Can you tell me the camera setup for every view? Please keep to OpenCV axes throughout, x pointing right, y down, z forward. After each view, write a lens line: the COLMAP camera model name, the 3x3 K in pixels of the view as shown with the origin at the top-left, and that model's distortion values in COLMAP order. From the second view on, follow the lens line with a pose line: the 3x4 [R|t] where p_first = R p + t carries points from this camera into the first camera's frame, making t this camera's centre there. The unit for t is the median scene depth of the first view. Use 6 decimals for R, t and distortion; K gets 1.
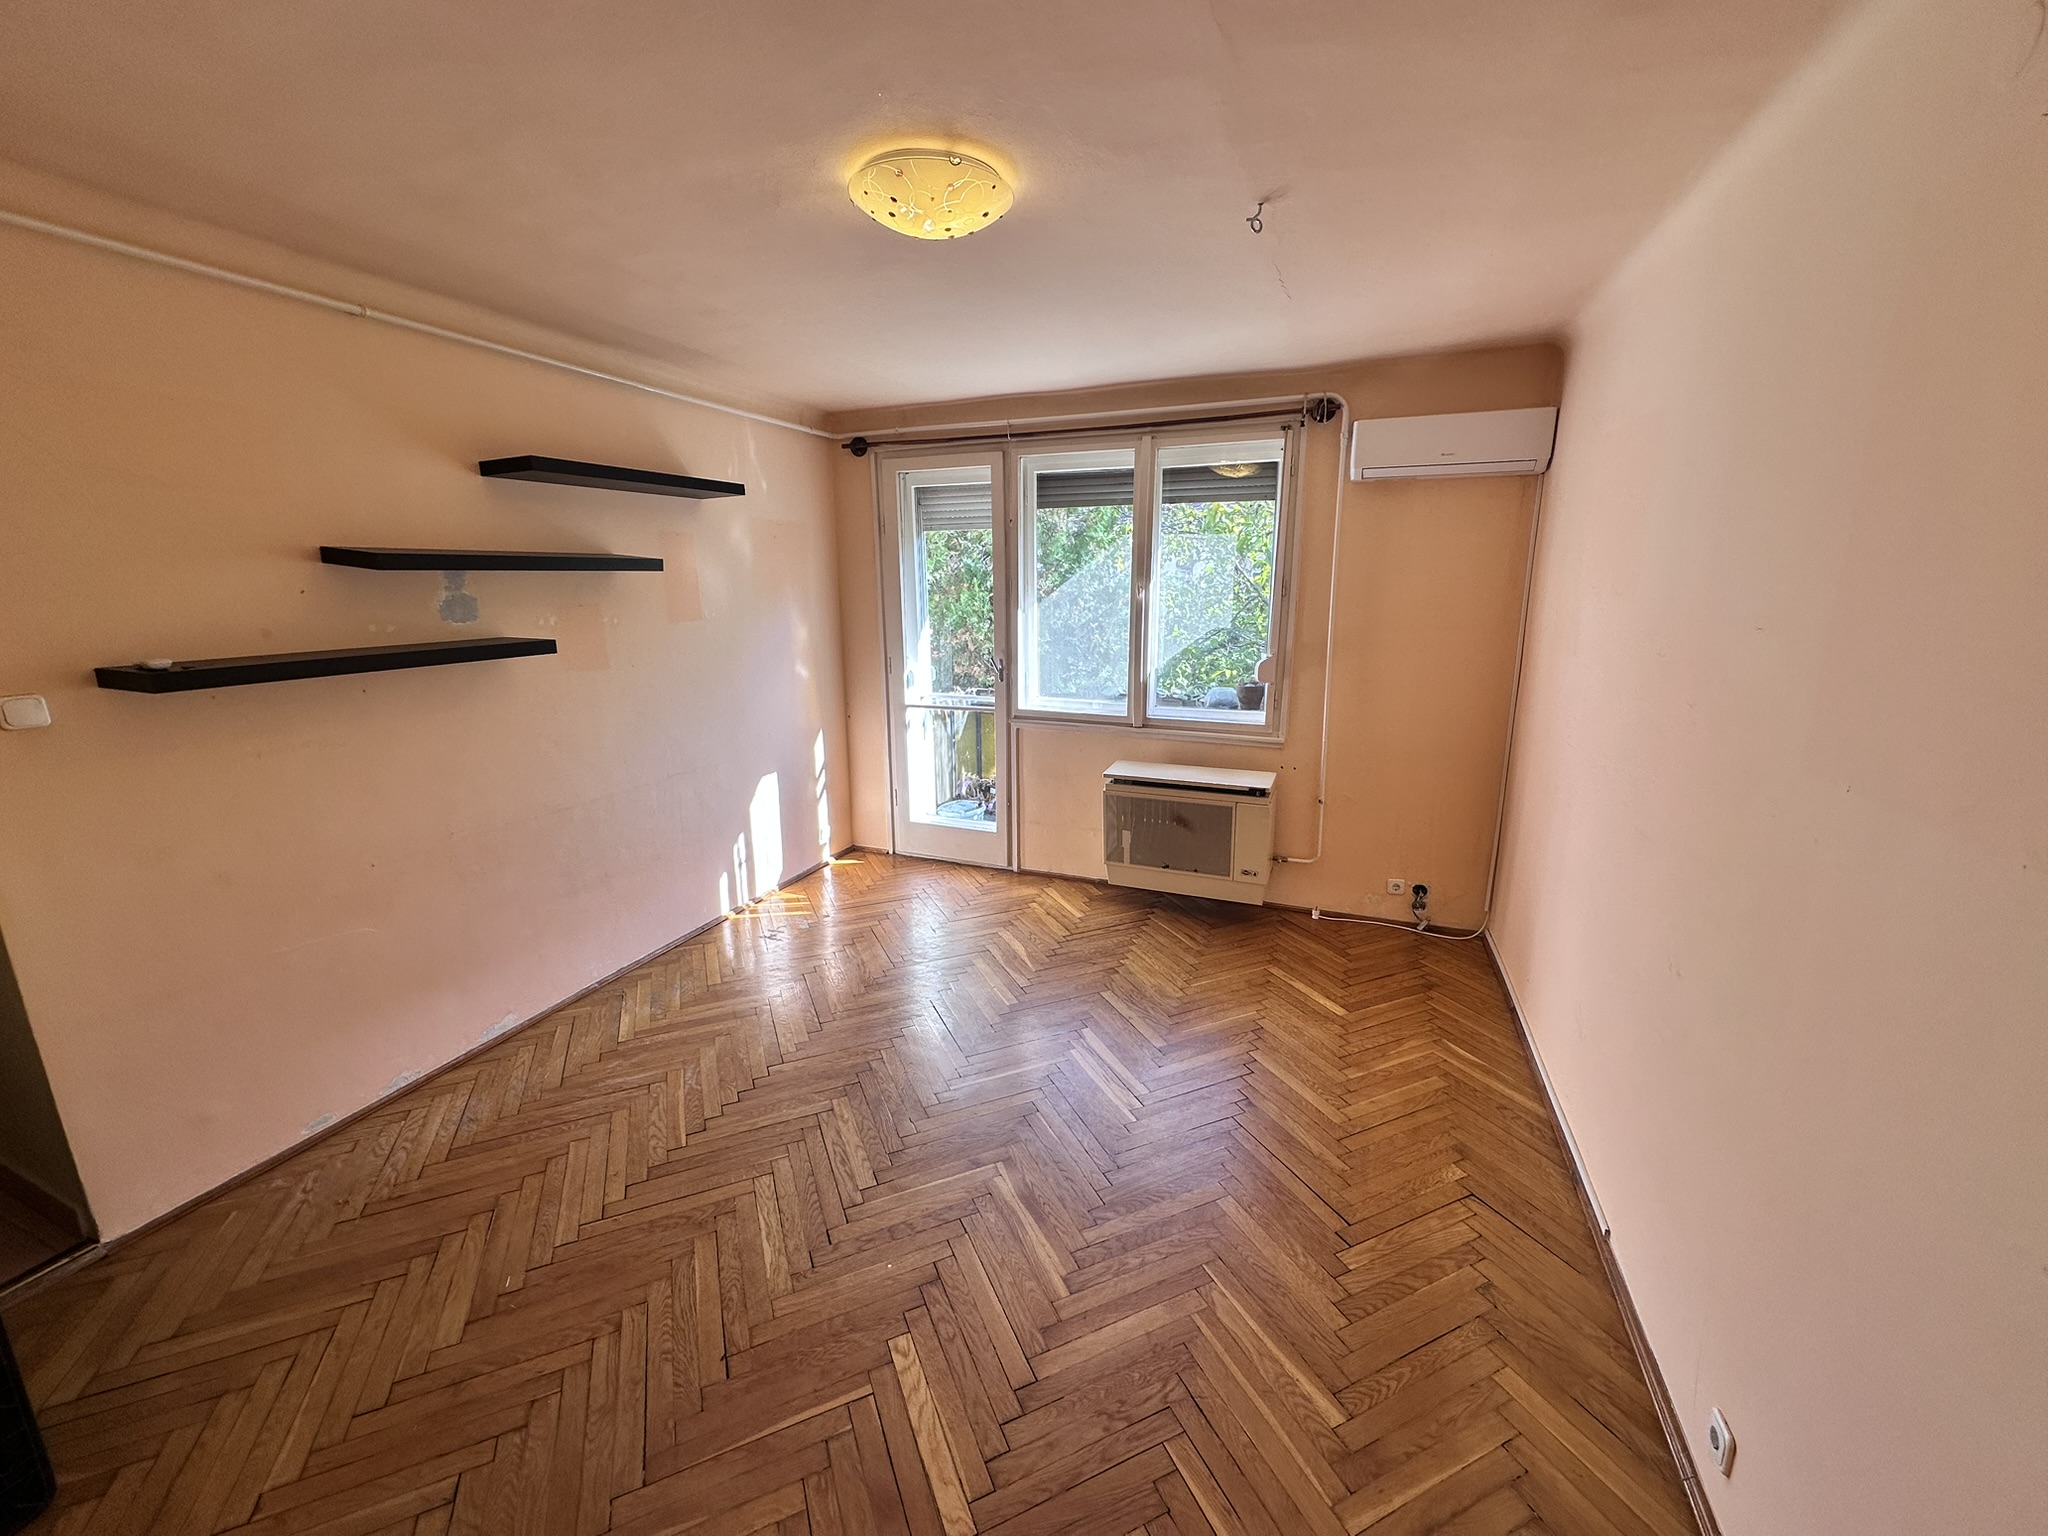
lens RADIAL K [[814.4, 0, 1020.9], [0, 814.4, 768.1], [0, 0, 1]] dist [-0.002572, -0.000168]
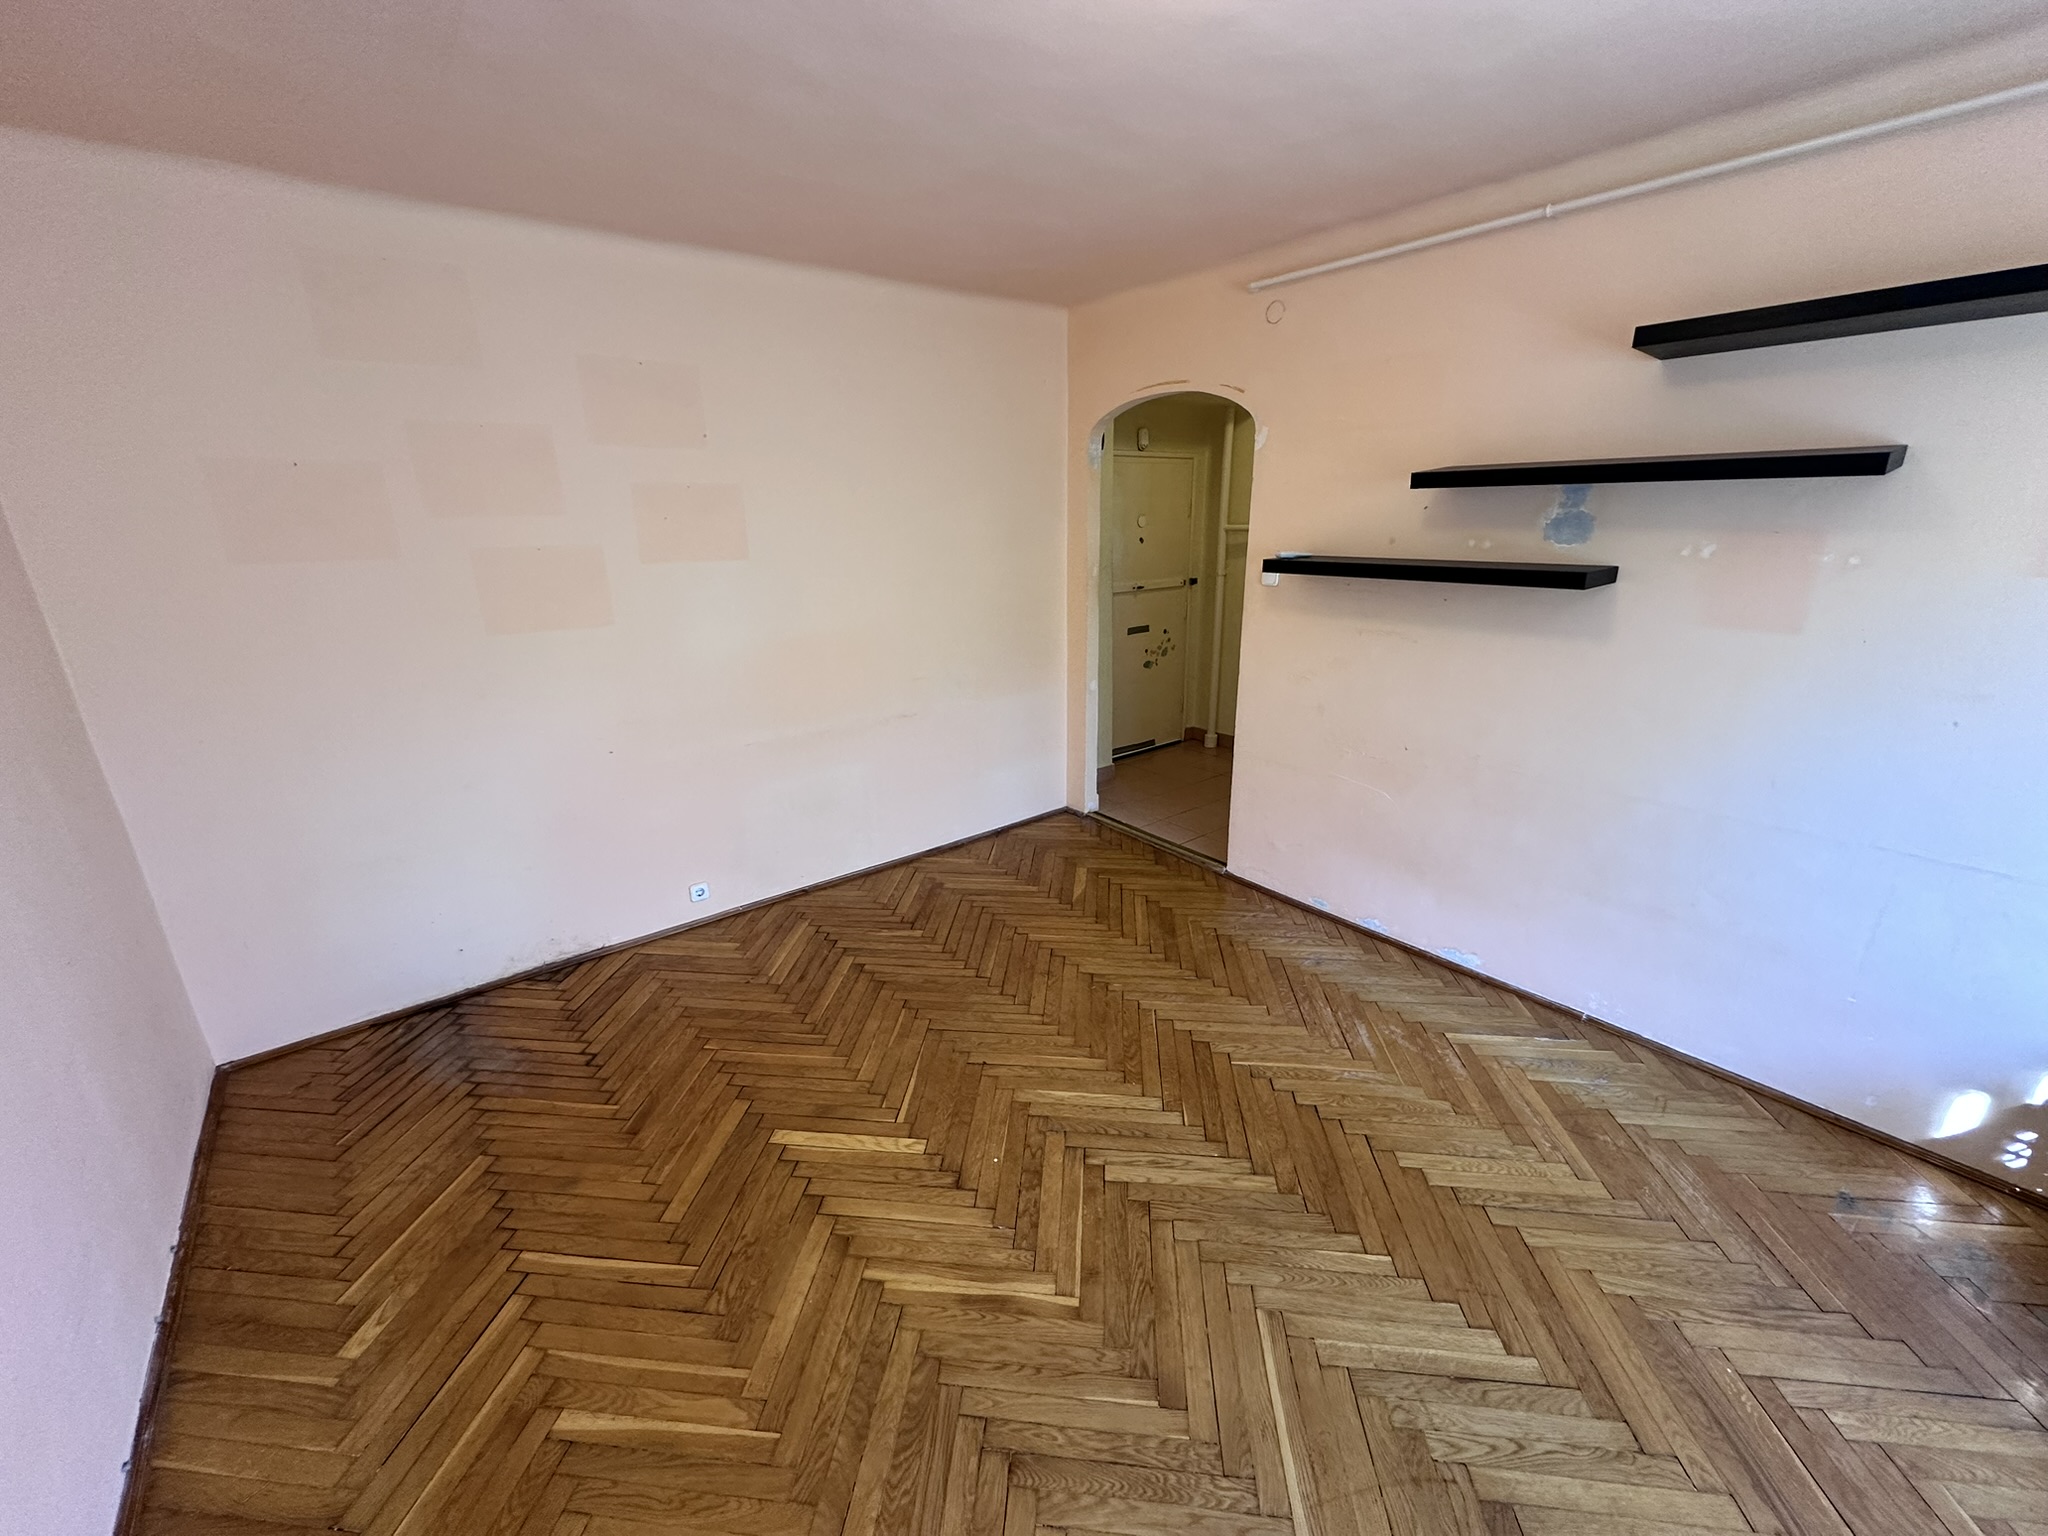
lens RADIAL K [[814.4, 0, 1024.1], [0, 814.4, 766.7], [0, 0, 1]] dist [-0.002572, -0.000168]
pose [[-0.491868, 0.276247, -0.825684, 0.554179], [-0.179540, 0.895769, 0.406649, -0.291618], [0.851957, 0.348261, -0.391003, 1.248750]]
